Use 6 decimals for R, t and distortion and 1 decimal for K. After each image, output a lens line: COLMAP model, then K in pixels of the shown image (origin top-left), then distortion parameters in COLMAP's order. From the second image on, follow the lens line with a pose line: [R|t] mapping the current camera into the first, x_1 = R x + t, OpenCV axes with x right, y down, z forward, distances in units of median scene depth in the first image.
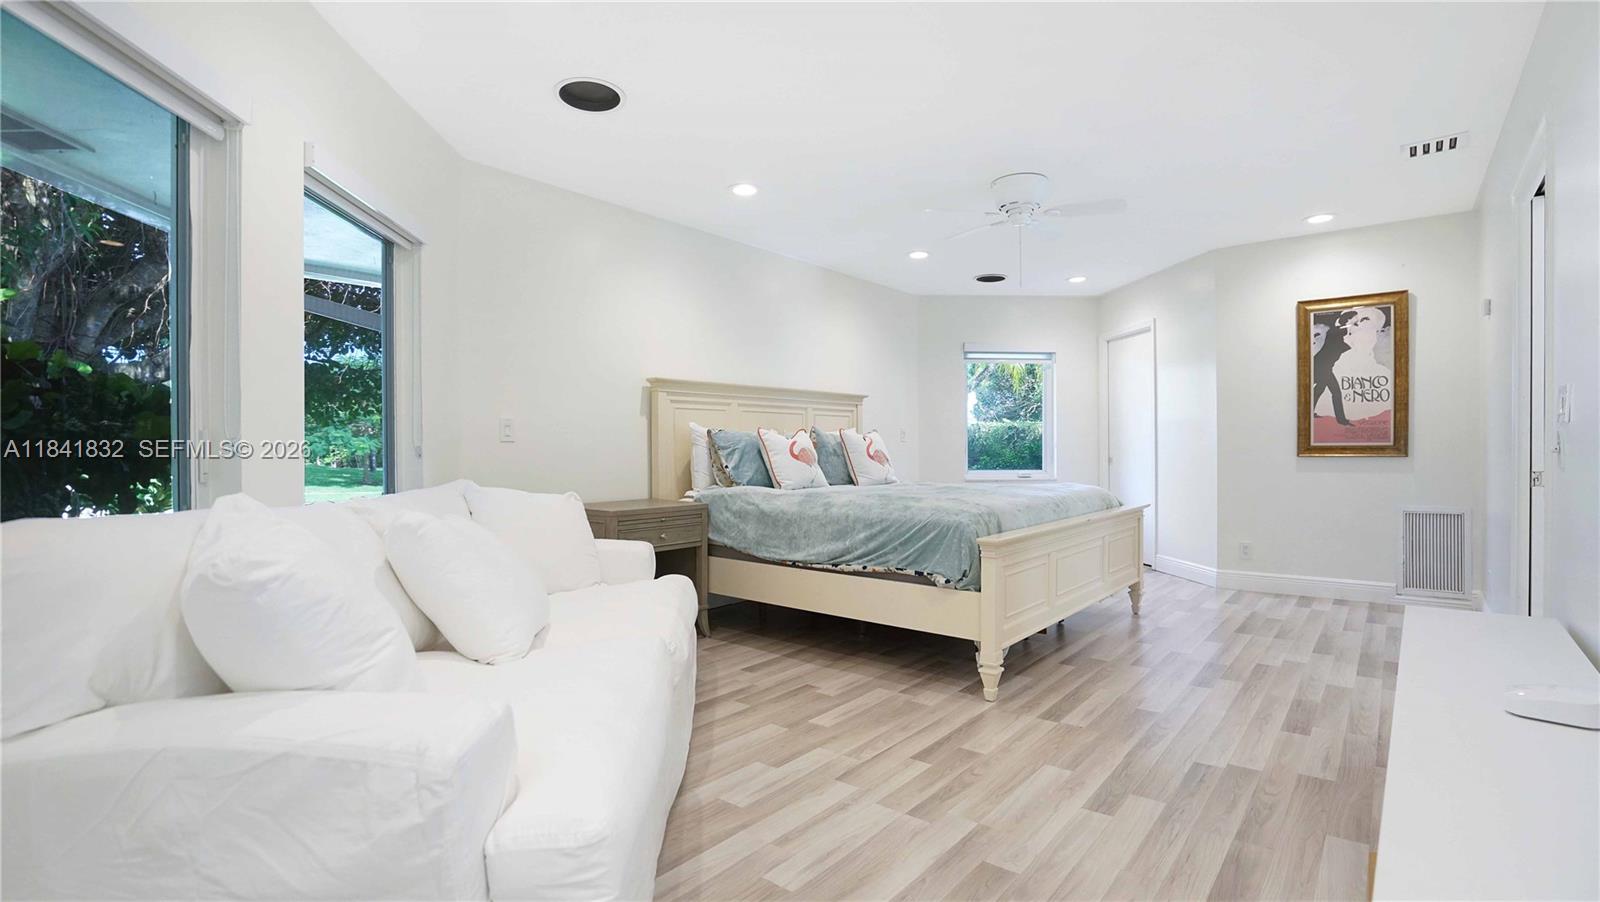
lens RADIAL K [[749.4, 0, 799.0], [0, 749.4, 459.2], [0, 0, 1]] dist [-0.048946, 0.020221]
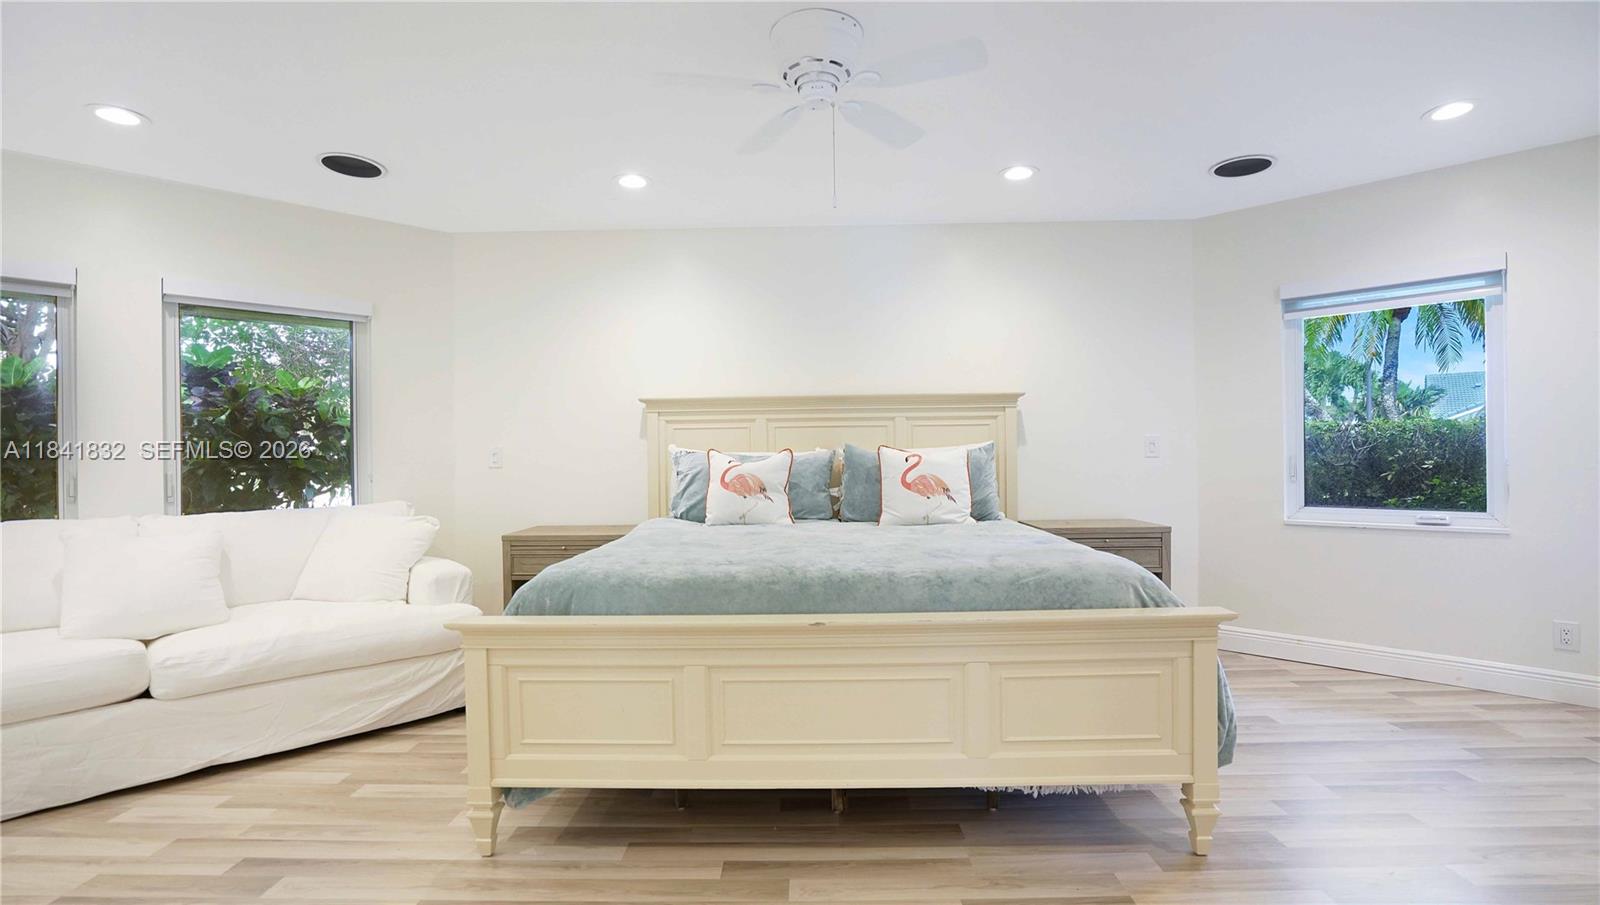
lens RADIAL K [[749.4, 0, 799.0], [0, 749.4, 460.7], [0, 0, 1]] dist [-0.048946, 0.020221]
pose [[0.616382, 0.000103, -0.787448, 0.850147], [-0.002797, 0.999994, -0.002059, -0.034911], [0.787443, 0.003472, 0.616378, 0.703375]]
